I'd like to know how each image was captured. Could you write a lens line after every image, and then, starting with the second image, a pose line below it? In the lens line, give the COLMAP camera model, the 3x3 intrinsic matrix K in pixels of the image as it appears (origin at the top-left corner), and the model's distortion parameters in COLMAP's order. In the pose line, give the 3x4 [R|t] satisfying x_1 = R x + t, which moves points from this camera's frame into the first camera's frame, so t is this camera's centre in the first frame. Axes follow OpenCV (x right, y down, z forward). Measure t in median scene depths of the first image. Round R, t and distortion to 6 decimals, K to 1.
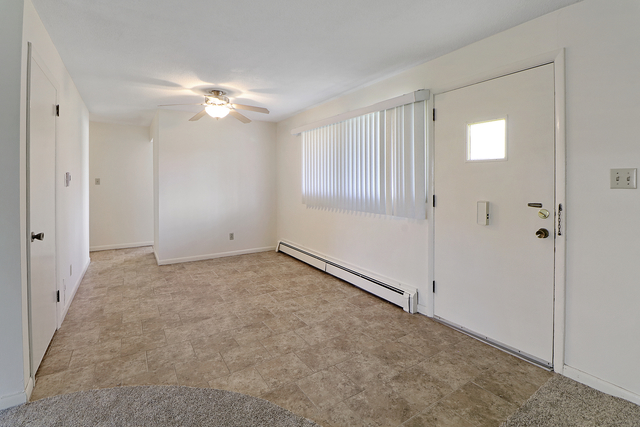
lens RADIAL K [[303.4, 0, 321.0], [0, 303.4, 181.5], [0, 0, 1]] dist [0.003432, -0.008631]
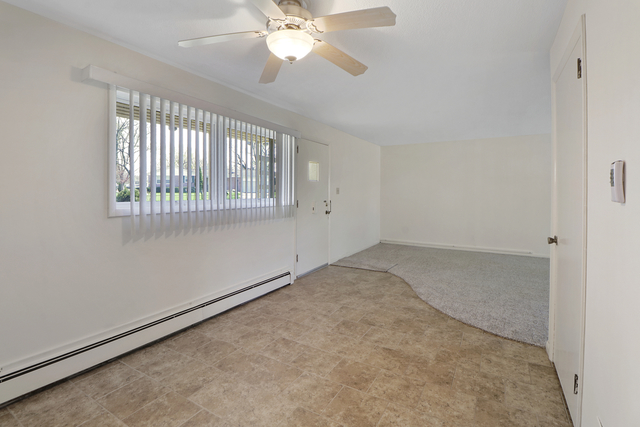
lens RADIAL K [[298.1, 0, 324.4], [0, 298.1, 193.0], [0, 0, 1]] dist [0.001828, -0.012034]
pose [[-0.457787, -0.002012, 0.889059, -1.088380], [-0.000772, 0.999998, 0.001866, 0.003248], [-0.889061, 0.000168, -0.457788, 1.603679]]
